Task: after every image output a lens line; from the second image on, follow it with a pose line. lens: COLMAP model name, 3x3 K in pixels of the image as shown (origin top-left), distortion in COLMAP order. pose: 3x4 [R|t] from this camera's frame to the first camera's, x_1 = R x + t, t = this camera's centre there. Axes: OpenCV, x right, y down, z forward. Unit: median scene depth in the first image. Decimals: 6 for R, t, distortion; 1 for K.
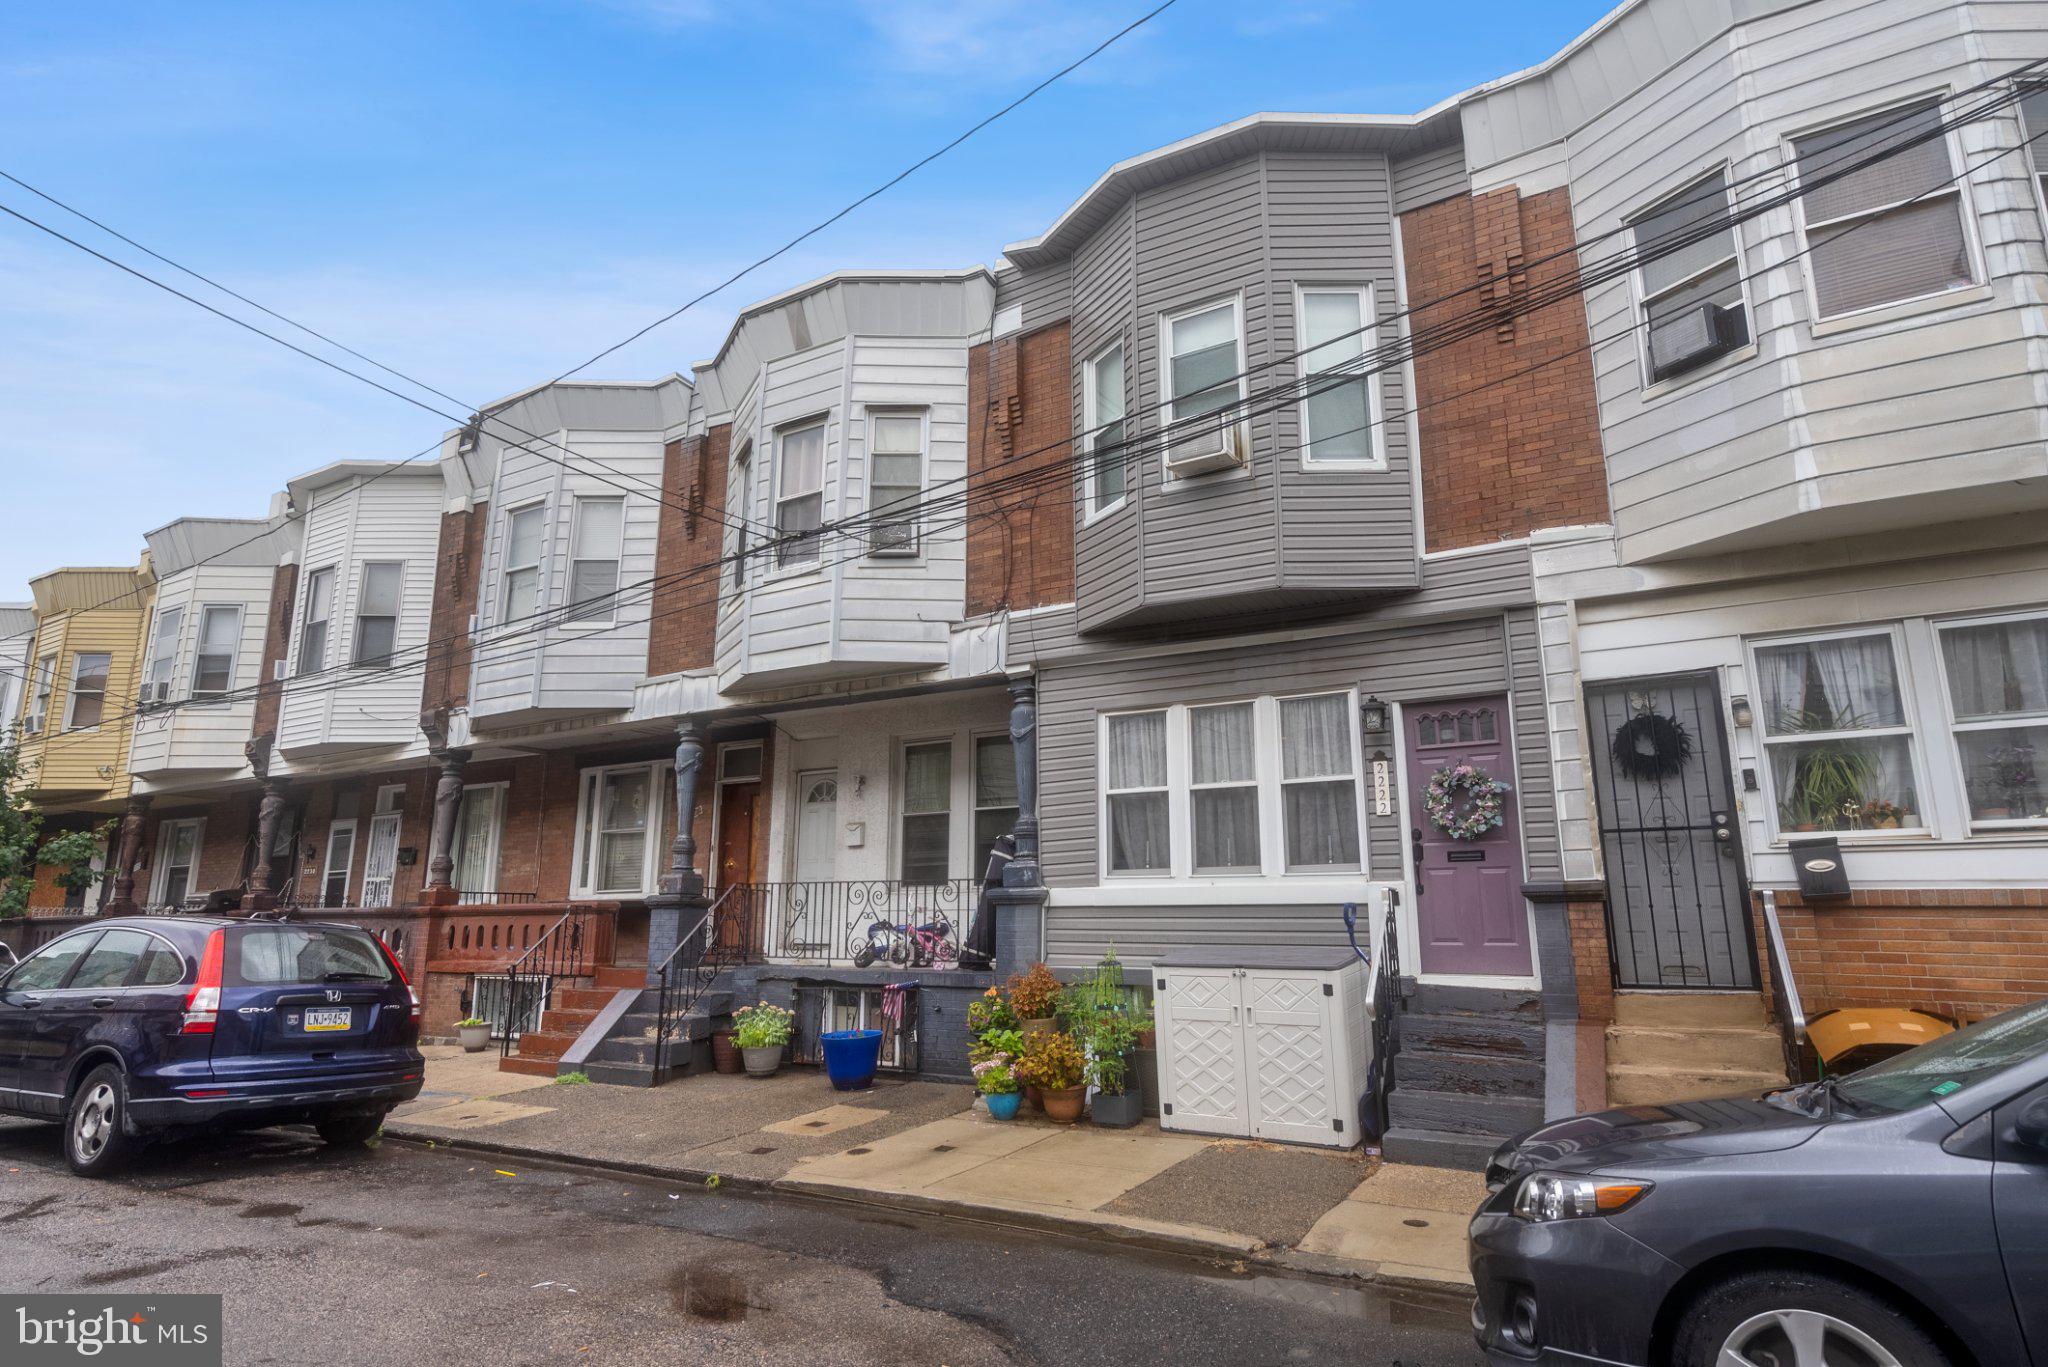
lens RADIAL K [[1102.8, 0, 1025.7], [0, 1102.8, 687.1], [0, 0, 1]] dist [0.010235, 0.000808]
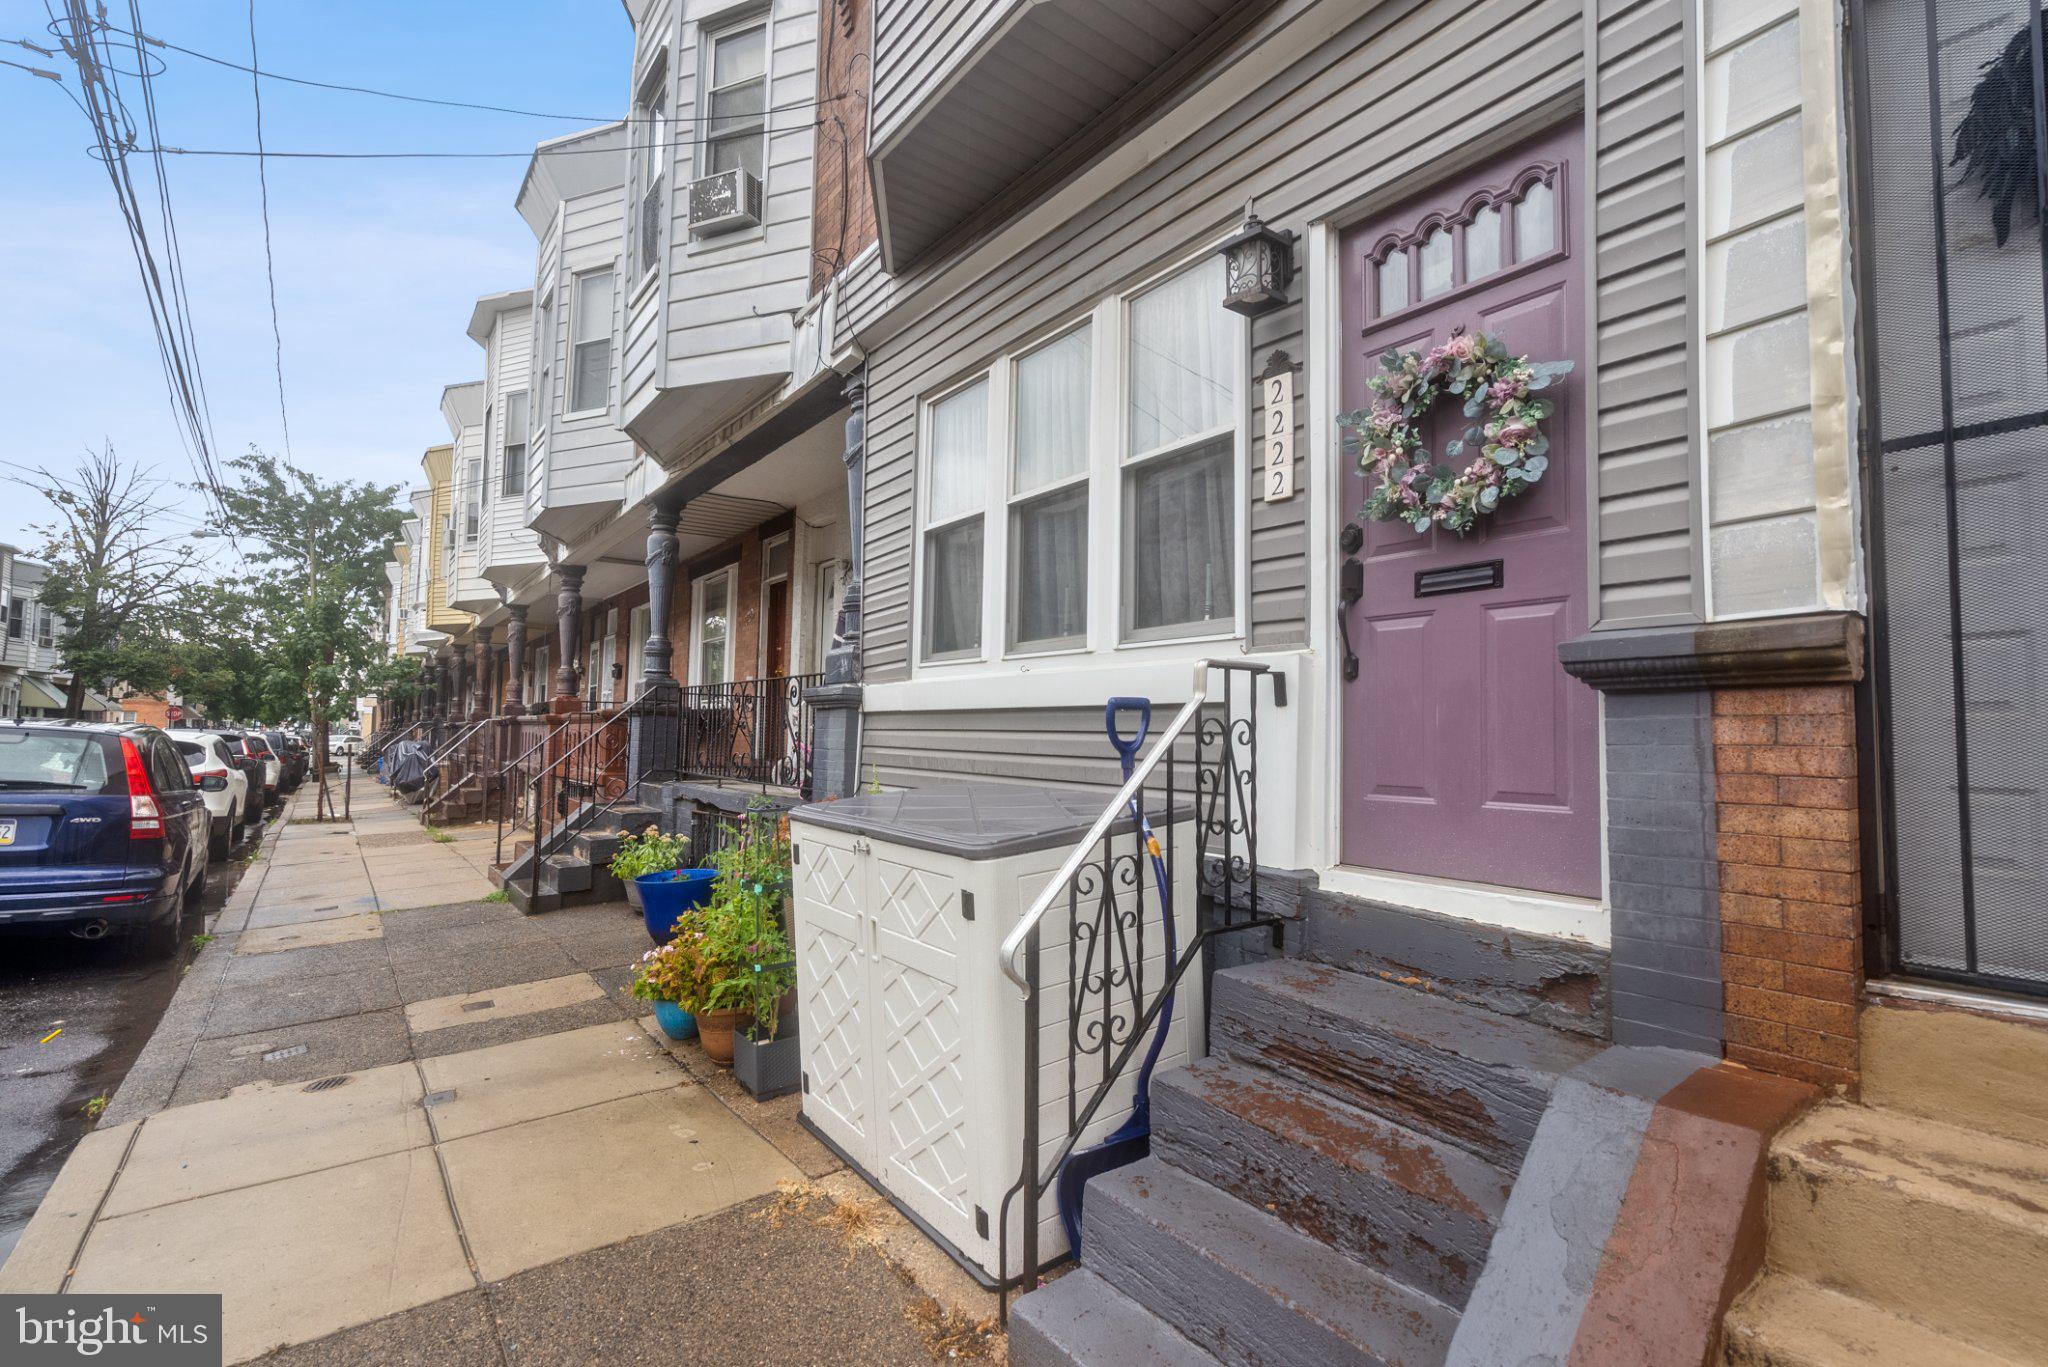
lens RADIAL K [[929.7, 0, 1020.2], [0, 929.7, 687.5], [0, 0, 1]] dist [0.001150, 0.000150]
pose [[0.919293, -0.007616, -0.393500, 0.377073], [0.069736, 0.987145, 0.143811, 0.130039], [0.387346, -0.159646, 0.908007, 0.626508]]
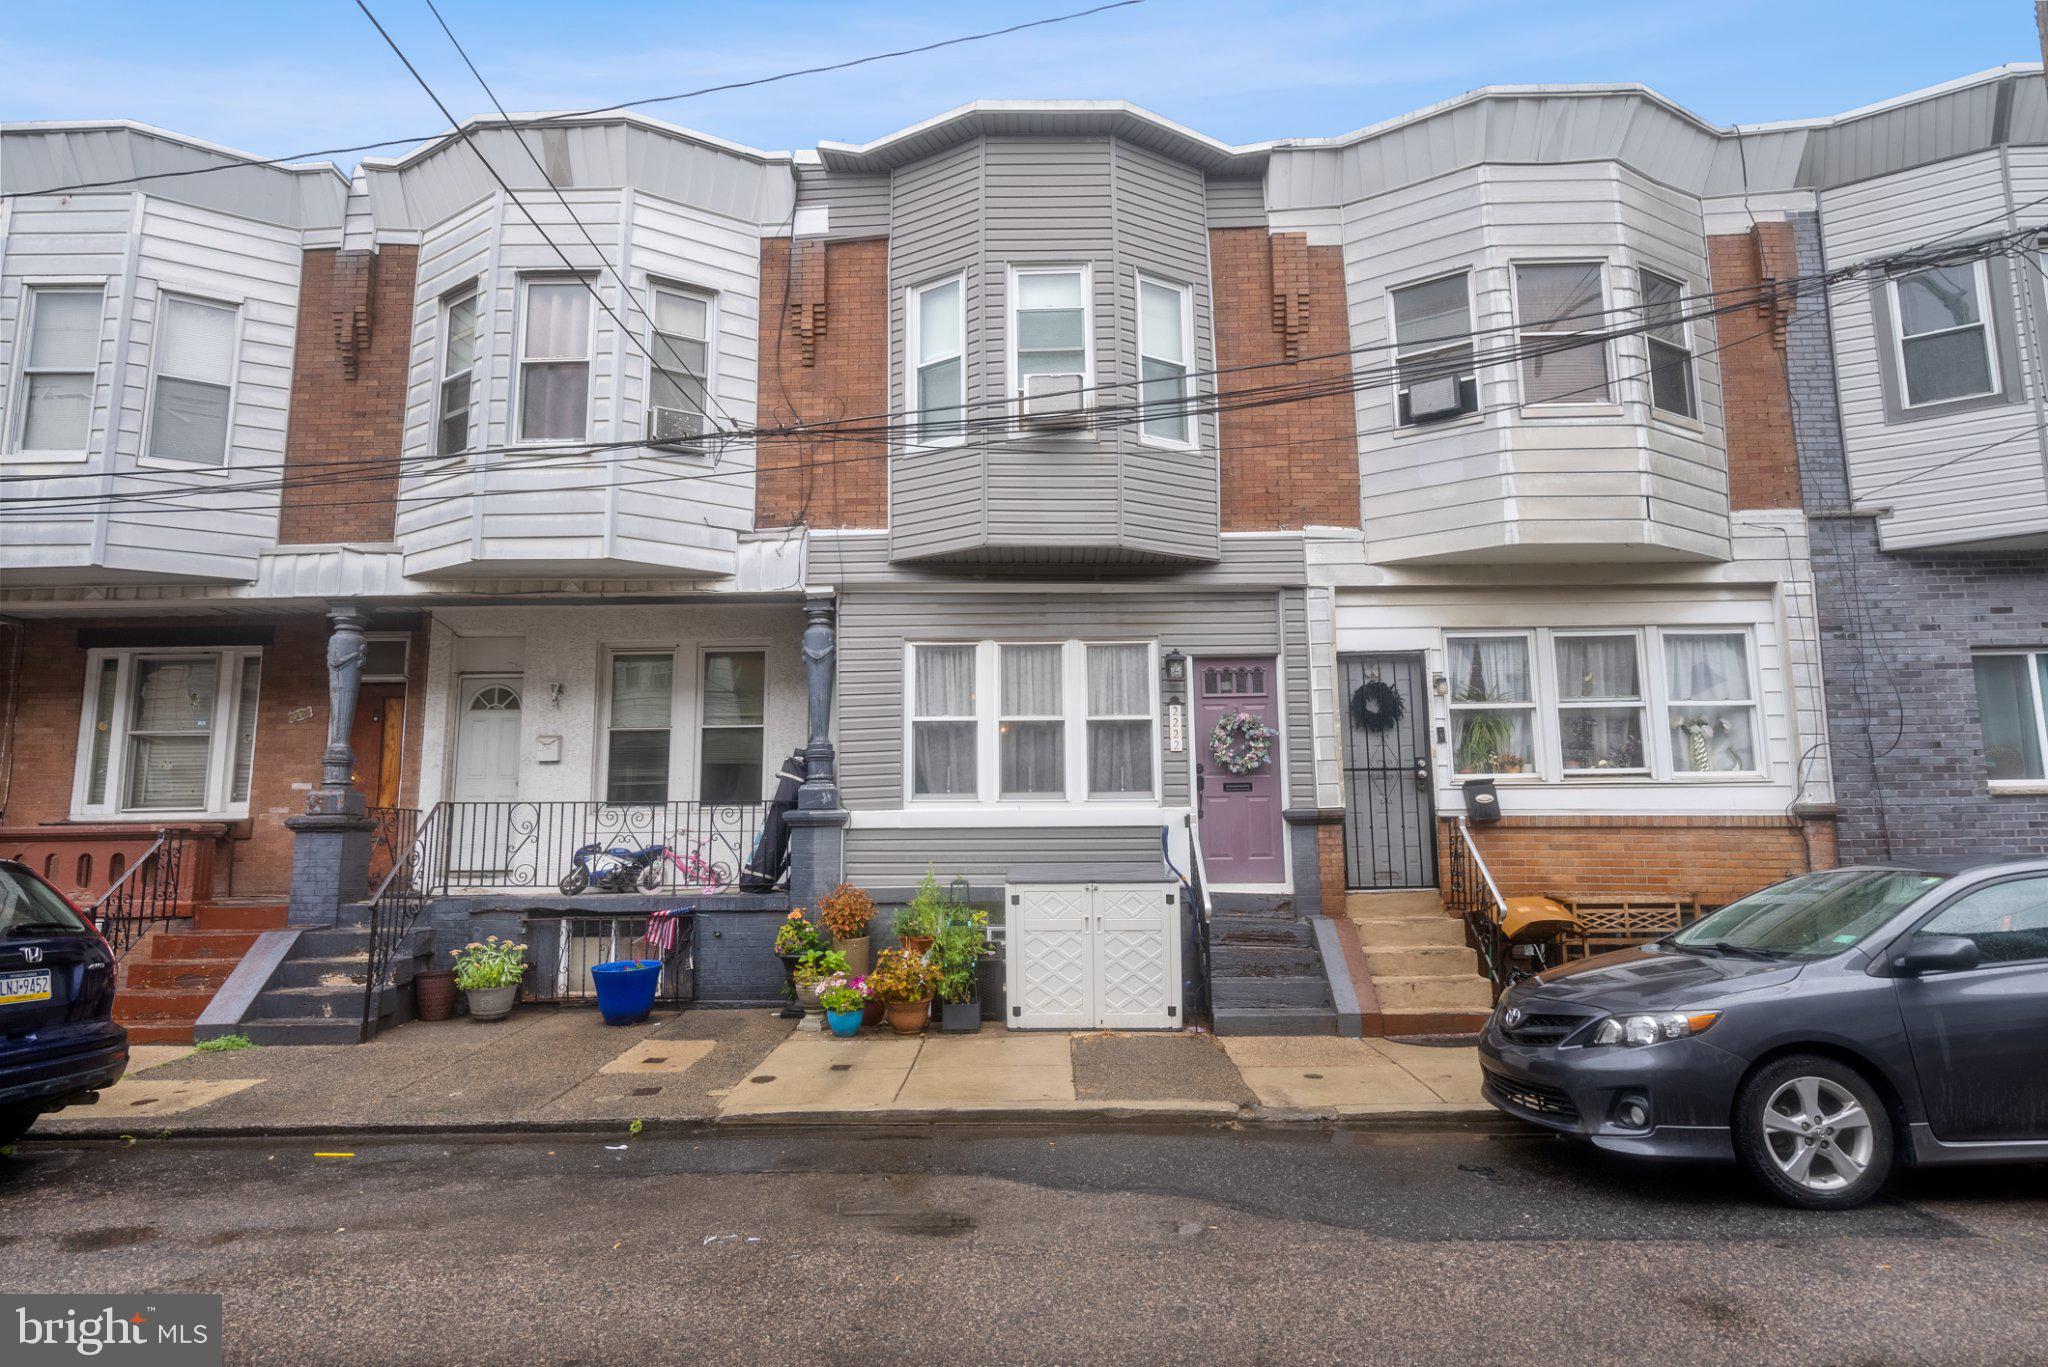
lens RADIAL K [[1101.1, 0, 1024.0], [0, 1101.1, 683.5], [0, 0, 1]] dist [0.008153, 0.001631]
pose [[0.872977, 0.060204, 0.484031, -0.391123], [-0.093919, 0.994531, 0.045689, 0.006348], [-0.478633, -0.085346, 0.873857, 0.061571]]
